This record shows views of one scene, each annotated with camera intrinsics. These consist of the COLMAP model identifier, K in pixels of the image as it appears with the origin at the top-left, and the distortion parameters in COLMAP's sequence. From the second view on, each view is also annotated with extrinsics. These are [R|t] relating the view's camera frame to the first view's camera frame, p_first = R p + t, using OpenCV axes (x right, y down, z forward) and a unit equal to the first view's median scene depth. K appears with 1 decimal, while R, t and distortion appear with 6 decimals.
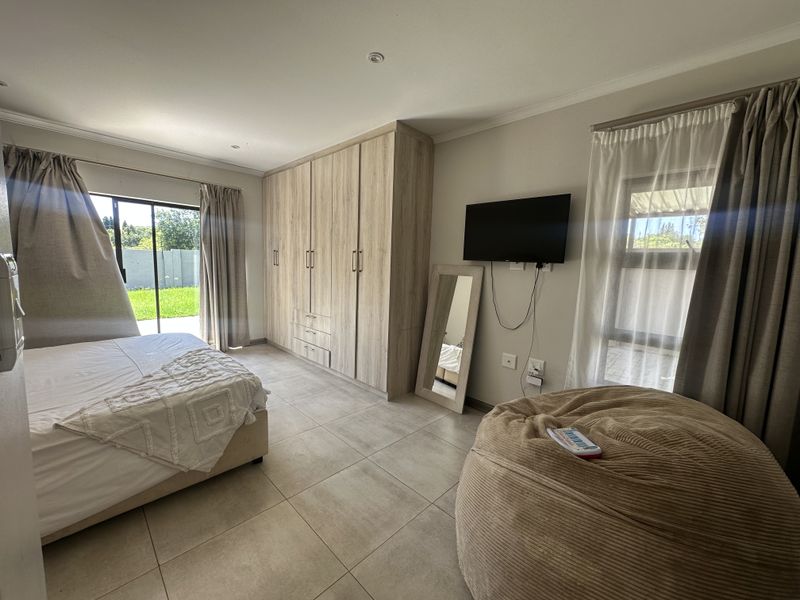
lens RADIAL K [[320.5, 0, 398.0], [0, 320.5, 298.1], [0, 0, 1]] dist [0.000220, -0.000036]
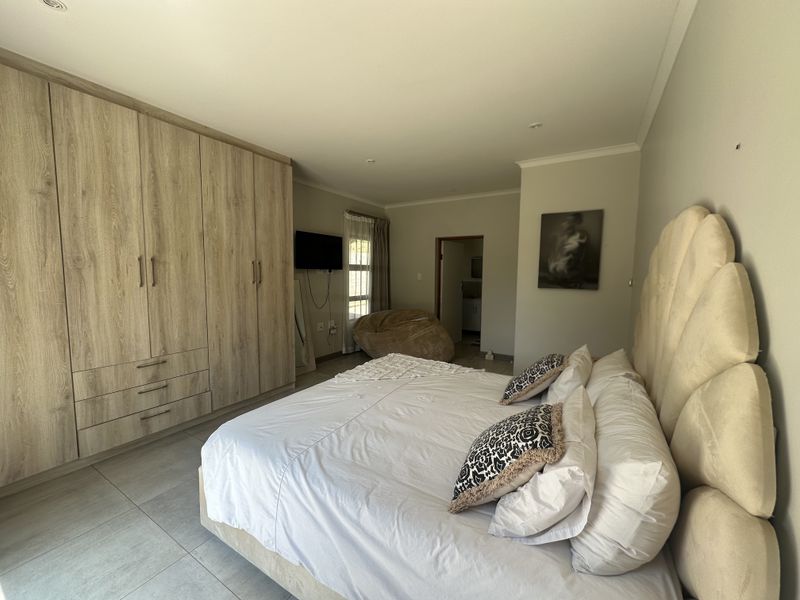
lens RADIAL K [[320.5, 0, 398.0], [0, 320.5, 298.1], [0, 0, 1]] dist [0.000220, -0.000036]
pose [[-0.217925, -0.121626, 0.968357, -1.307127], [0.092177, 0.985204, 0.144486, -0.155256], [-0.971603, 0.120747, -0.203490, 0.878939]]
